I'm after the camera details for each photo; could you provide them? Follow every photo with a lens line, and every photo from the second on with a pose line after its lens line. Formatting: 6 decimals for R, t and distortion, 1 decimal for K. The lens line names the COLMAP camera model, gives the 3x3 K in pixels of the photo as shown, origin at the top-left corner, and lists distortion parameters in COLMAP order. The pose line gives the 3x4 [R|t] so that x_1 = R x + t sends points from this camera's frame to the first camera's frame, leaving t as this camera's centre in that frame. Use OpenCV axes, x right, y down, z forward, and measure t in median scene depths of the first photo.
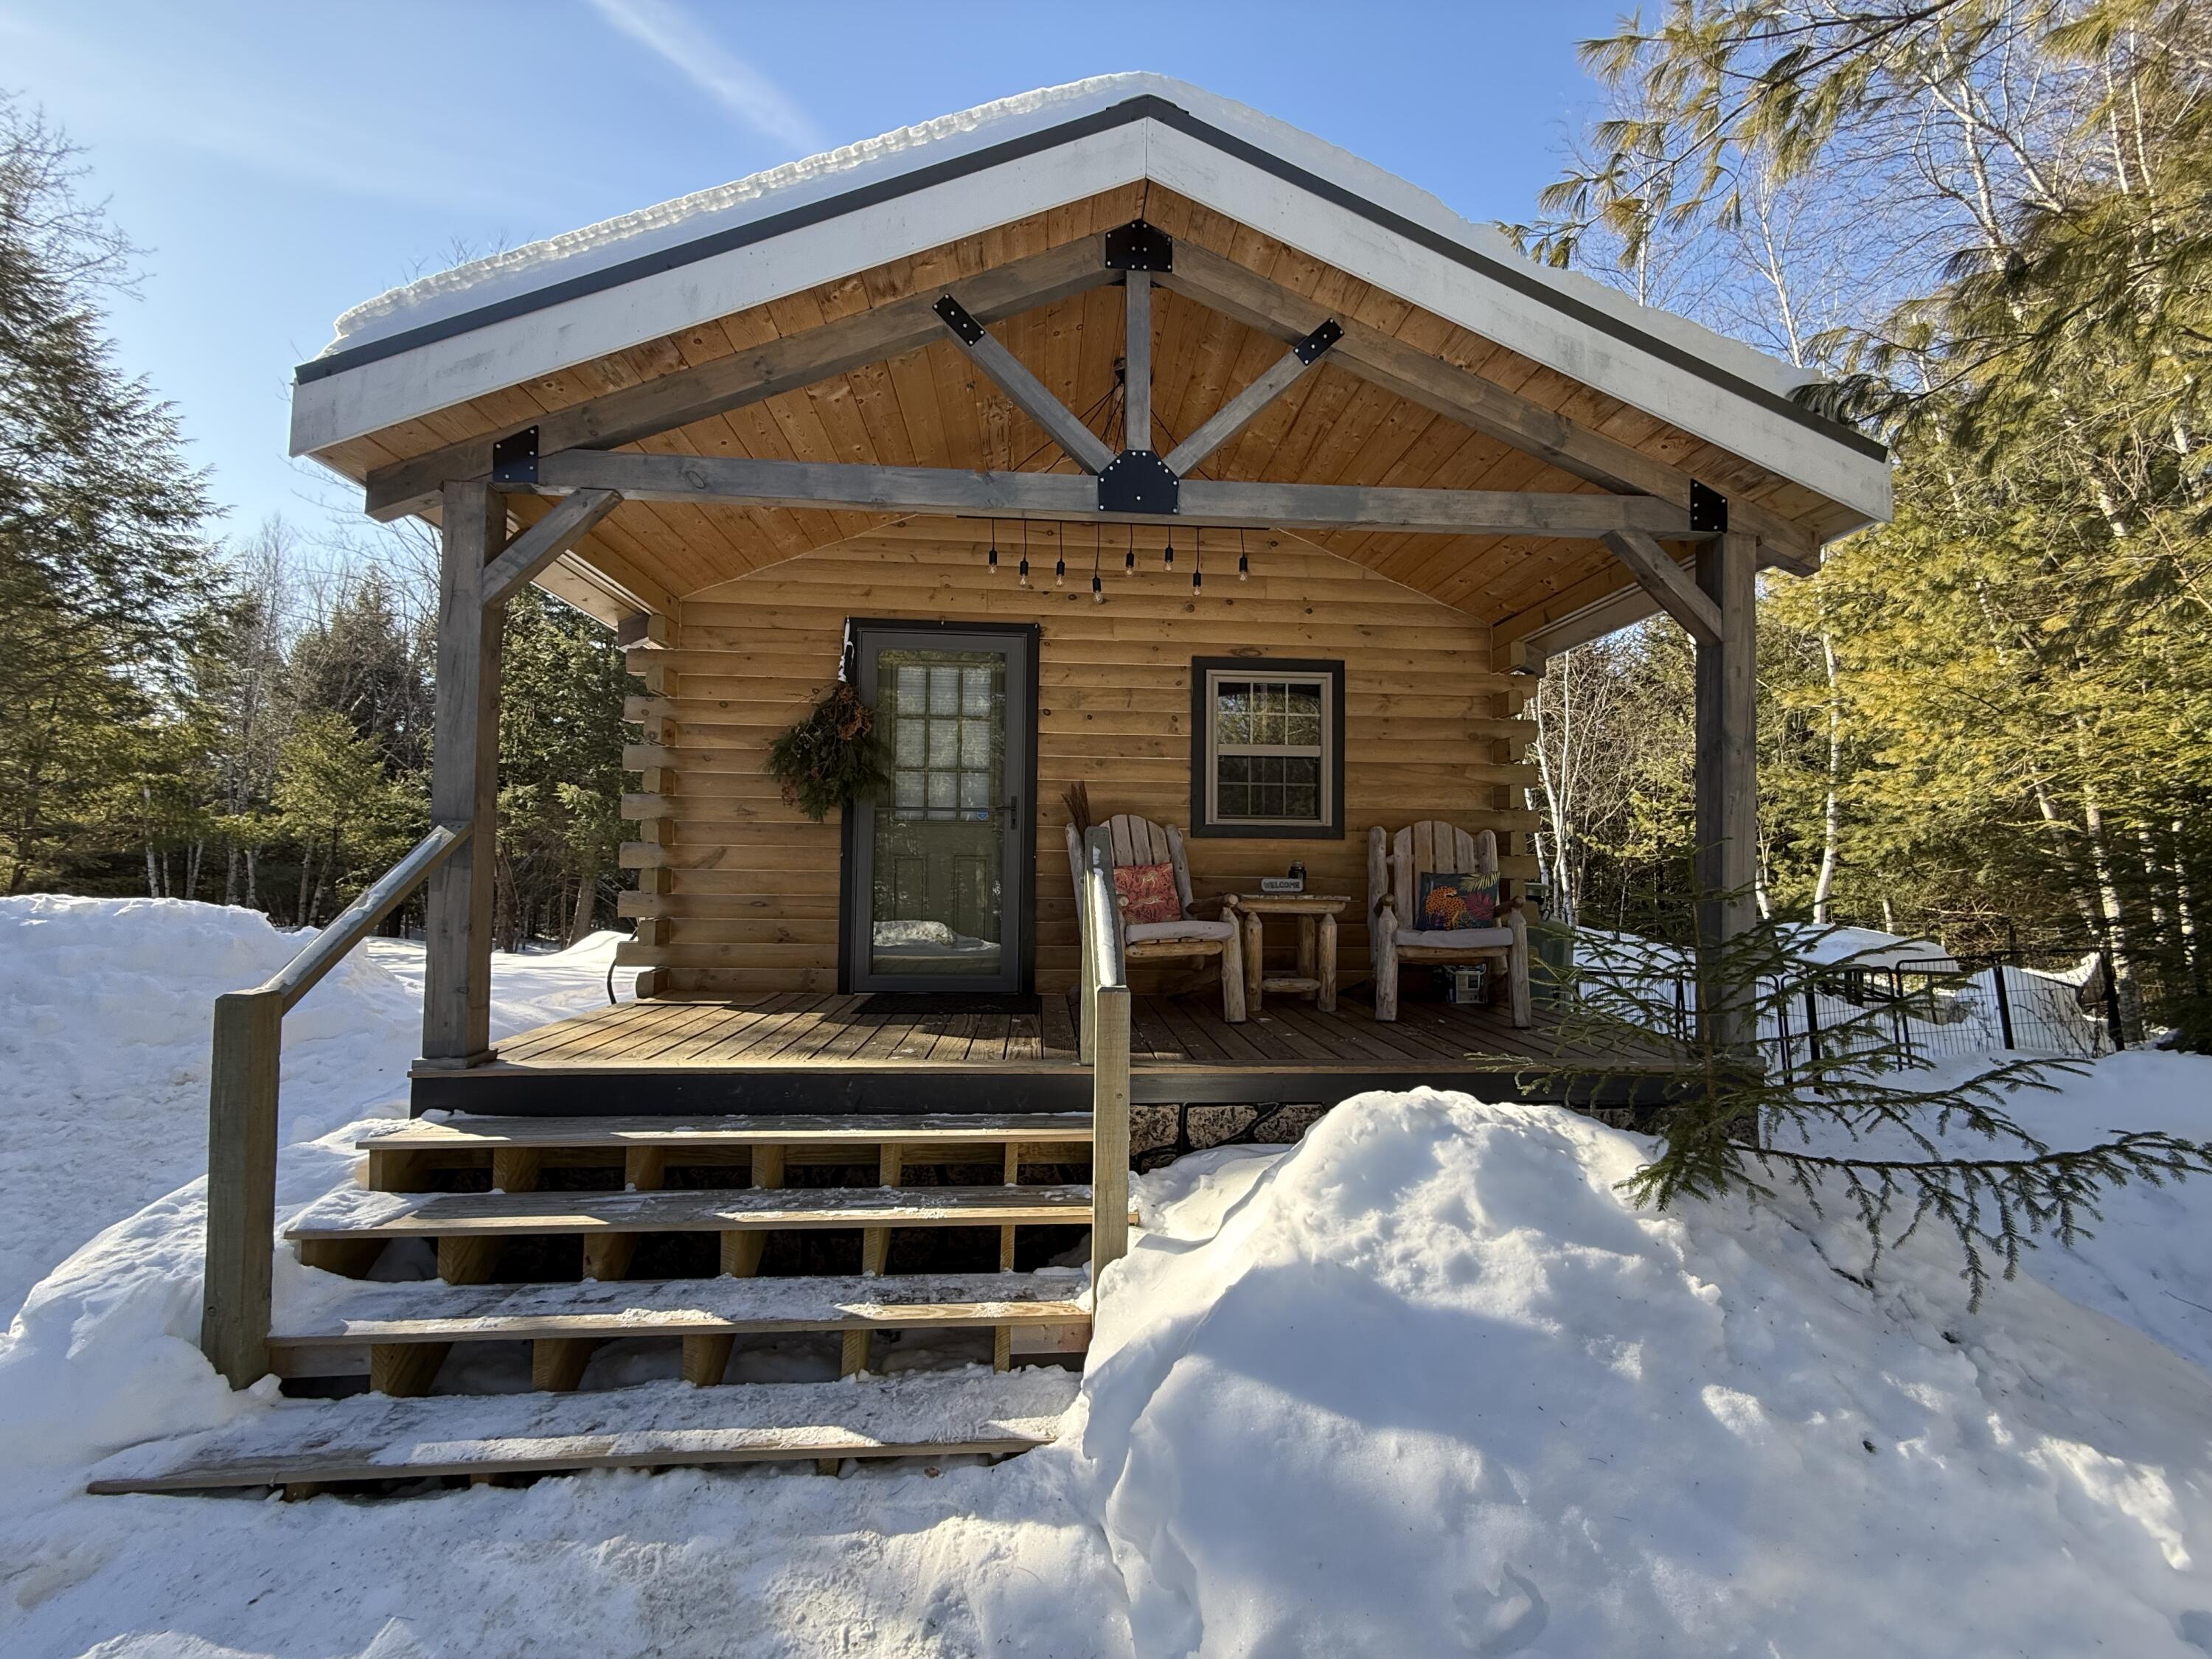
lens RADIAL K [[878.6, 0, 1100.9], [0, 878.6, 829.3], [0, 0, 1]] dist [0.000727, -0.000358]
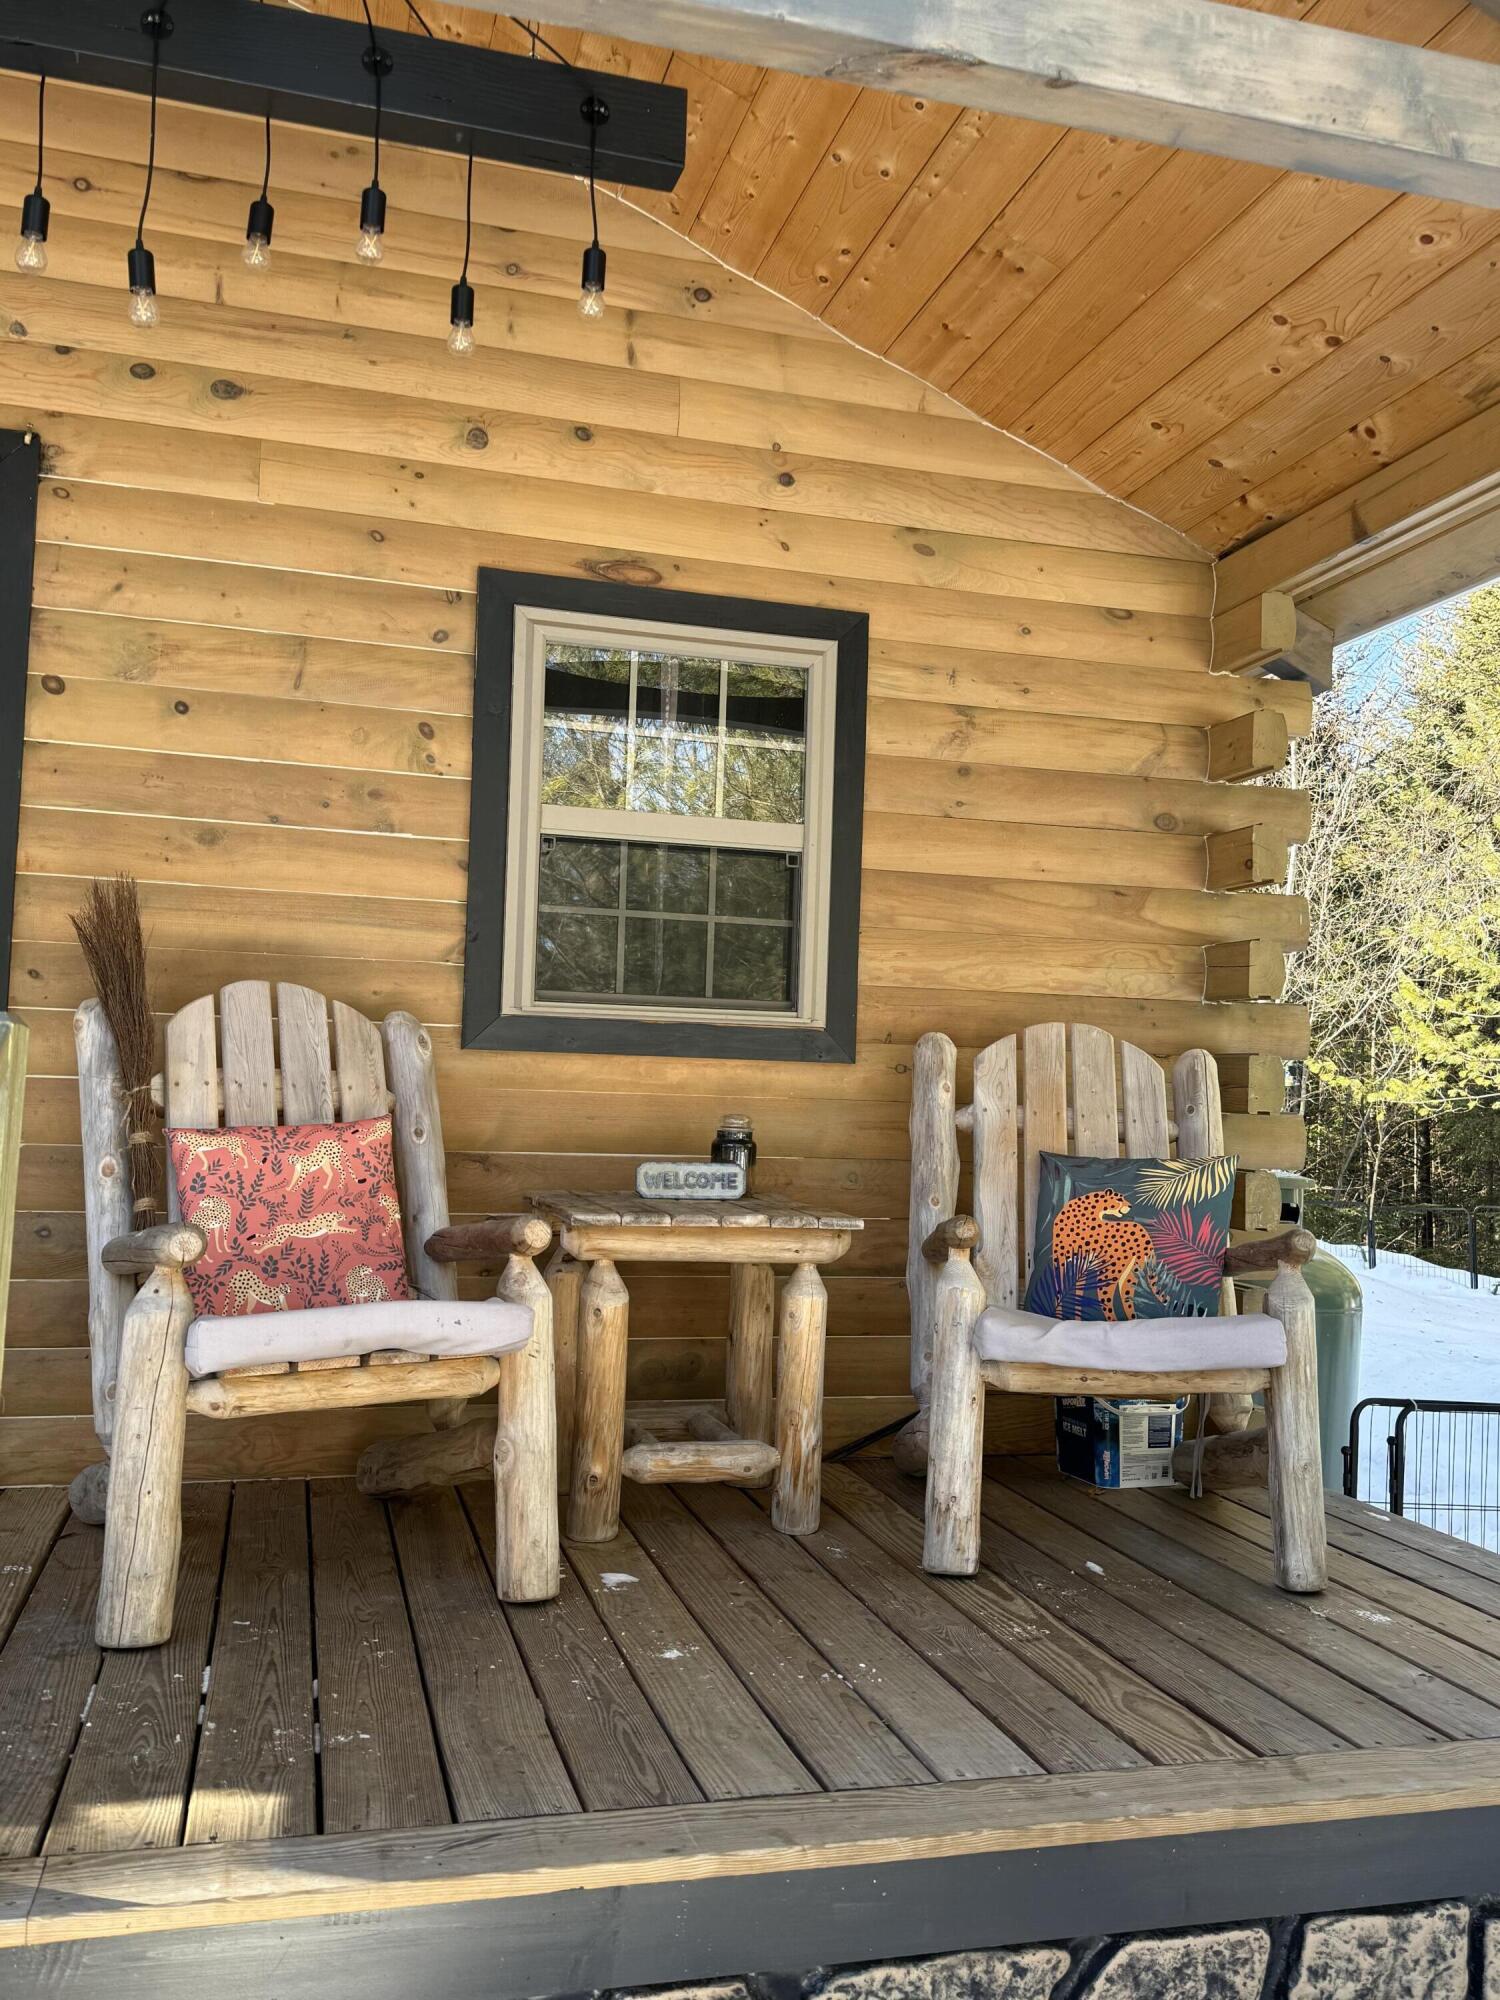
lens RADIAL K [[1641.4, 0, 750.0], [0, 1641.4, 1000.0], [0, 0, 1]] dist [0.164019, -0.246520]
pose [[0.979582, 0.031809, 0.198511, 0.083957], [-0.028891, 0.999428, -0.017582, -0.002483], [-0.198957, 0.011487, 0.979941, 0.285757]]
